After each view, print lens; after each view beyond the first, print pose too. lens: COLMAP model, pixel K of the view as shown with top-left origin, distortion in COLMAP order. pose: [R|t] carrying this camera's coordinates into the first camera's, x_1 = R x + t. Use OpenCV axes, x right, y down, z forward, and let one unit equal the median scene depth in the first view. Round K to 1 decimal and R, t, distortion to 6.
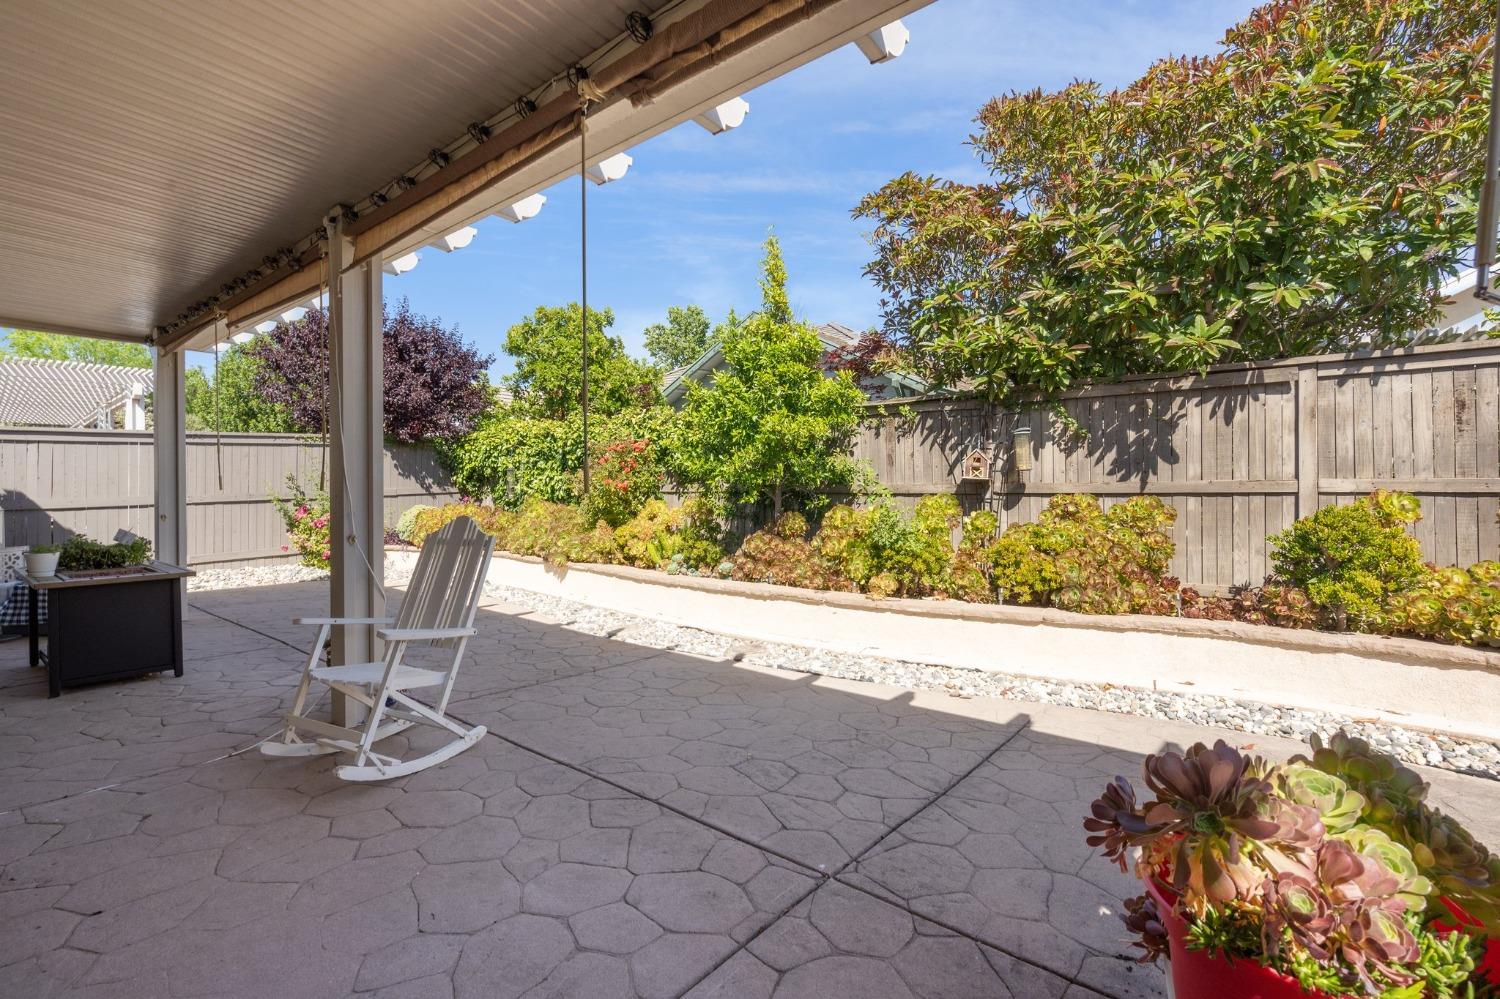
lens RADIAL K [[681.3, 0, 748.8], [0, 681.3, 491.5], [0, 0, 1]] dist [-0.001396, -0.000171]
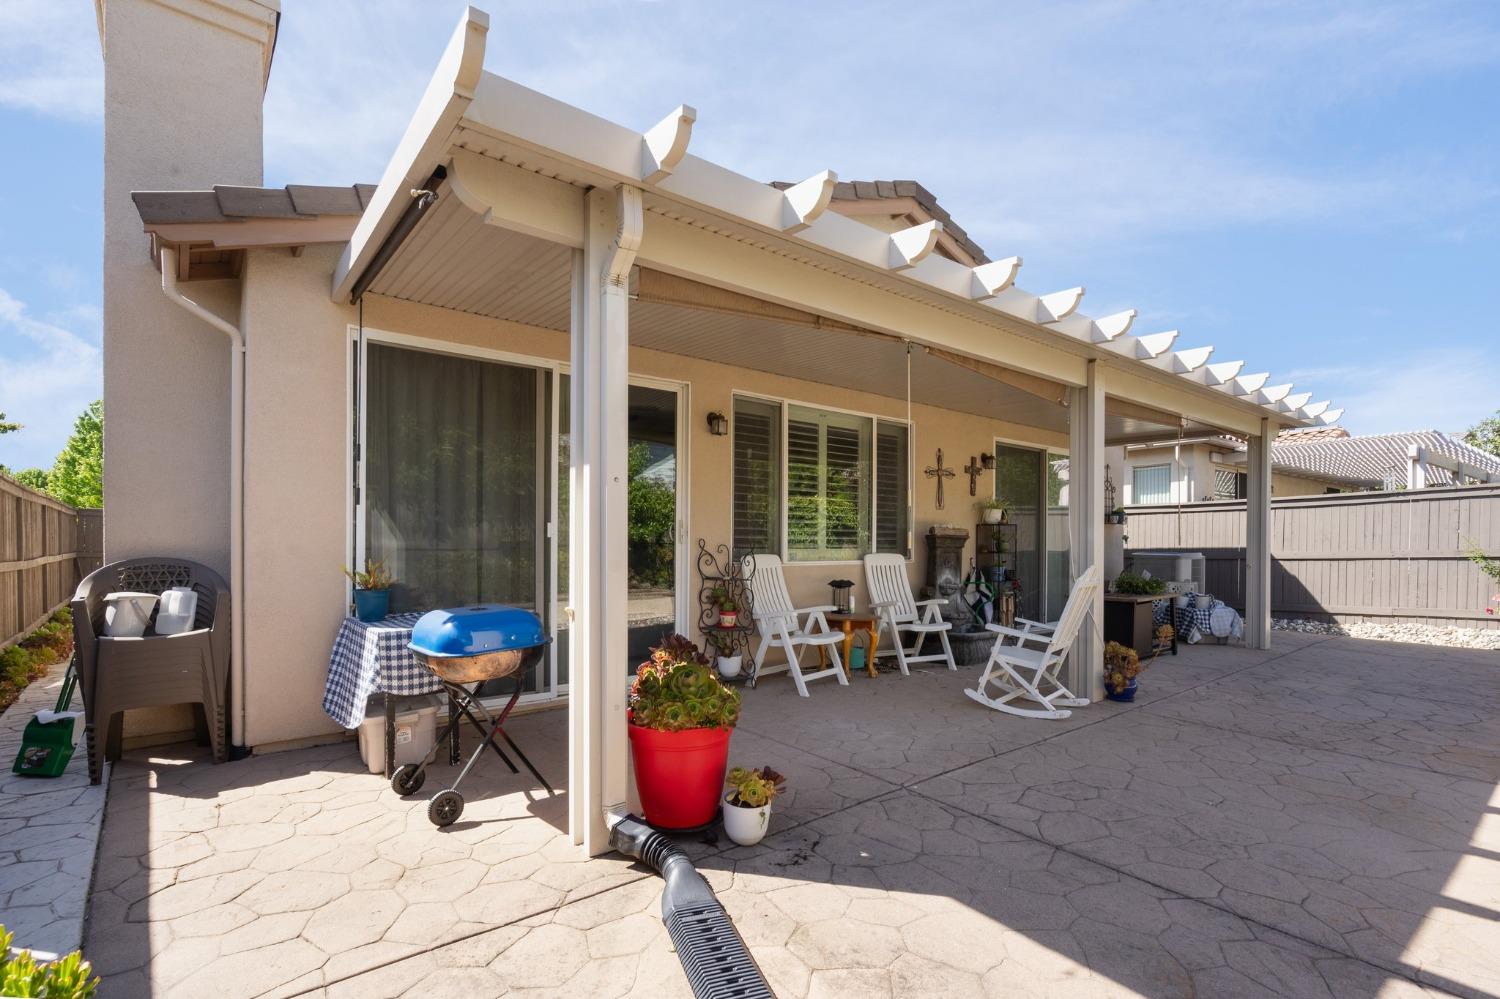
lens RADIAL K [[699.5, 0, 748.7], [0, 699.5, 544.1], [0, 0, 1]] dist [-0.000464, -0.000105]
pose [[-0.211560, 0.006361, -0.977344, 1.250507], [-0.007117, 0.999942, 0.008048, -0.015451], [0.977339, 0.008658, -0.211503, 0.679113]]
